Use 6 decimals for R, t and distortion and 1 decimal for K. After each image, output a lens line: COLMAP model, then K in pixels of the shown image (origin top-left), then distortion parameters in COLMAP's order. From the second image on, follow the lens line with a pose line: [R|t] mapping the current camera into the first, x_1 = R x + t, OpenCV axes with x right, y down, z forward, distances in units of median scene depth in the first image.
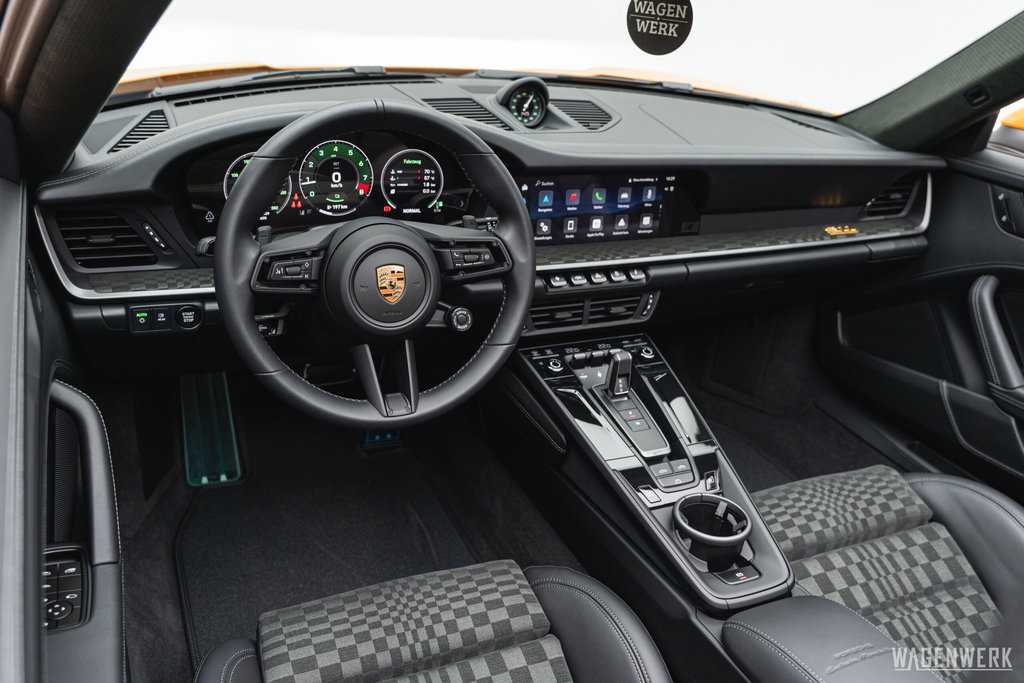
lens RADIAL K [[872.0, 0, 512.0], [0, 872.0, 341.5], [0, 0, 1]] dist [-0.001886, 0.006093]
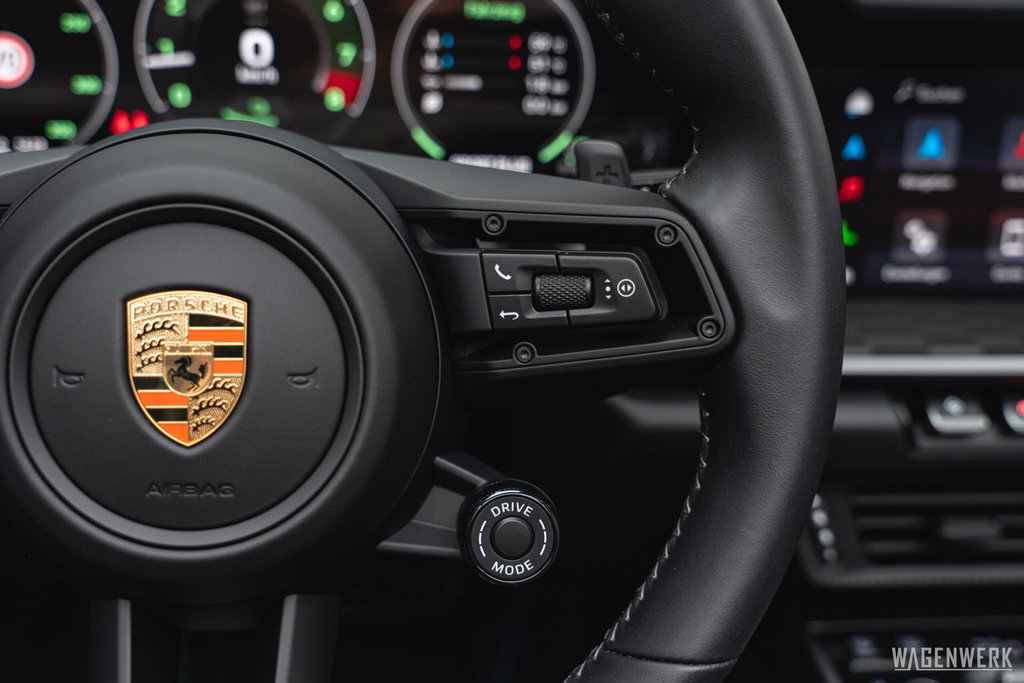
lens RADIAL K [[1211.6, 0, 514.1], [0, 1211.6, 358.7], [0, 0, 1]] dist [0.019235, 0.033710]
pose [[0.946029, 0.062414, -0.318016, 0.040949], [-0.094679, 0.991697, -0.087019, -0.038140], [0.309944, 0.112432, 0.944083, 0.561949]]
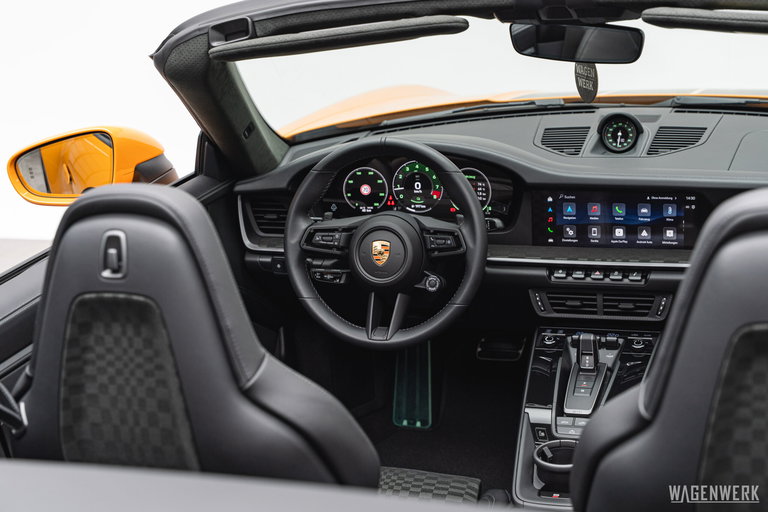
lens RADIAL K [[1307.5, 0, 384.0], [0, 1307.5, 256.0], [0, 0, 1]] dist [0.025052, 0.005273]
pose [[0.720457, 0.070288, -0.689929, 1.156189], [-0.166362, 0.983318, -0.073545, 0.085959], [0.673250, 0.167763, 0.720131, -0.525807]]
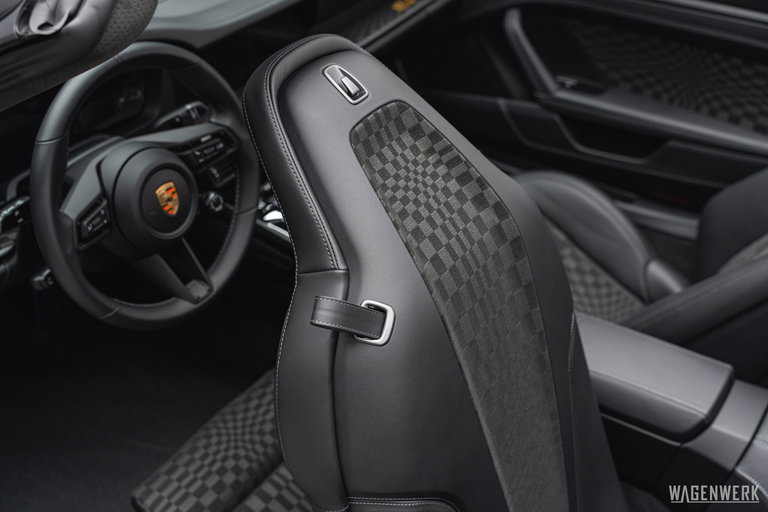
lens RADIAL K [[970.8, 0, 363.5], [0, 970.8, 256.9], [0, 0, 1]] dist [0.034428, 0.021458]
pose [[0.855587, -0.360590, 0.371410, -0.337326], [0.271183, 0.923365, 0.271765, -0.218894], [-0.440943, -0.131799, 0.887805, -0.227740]]
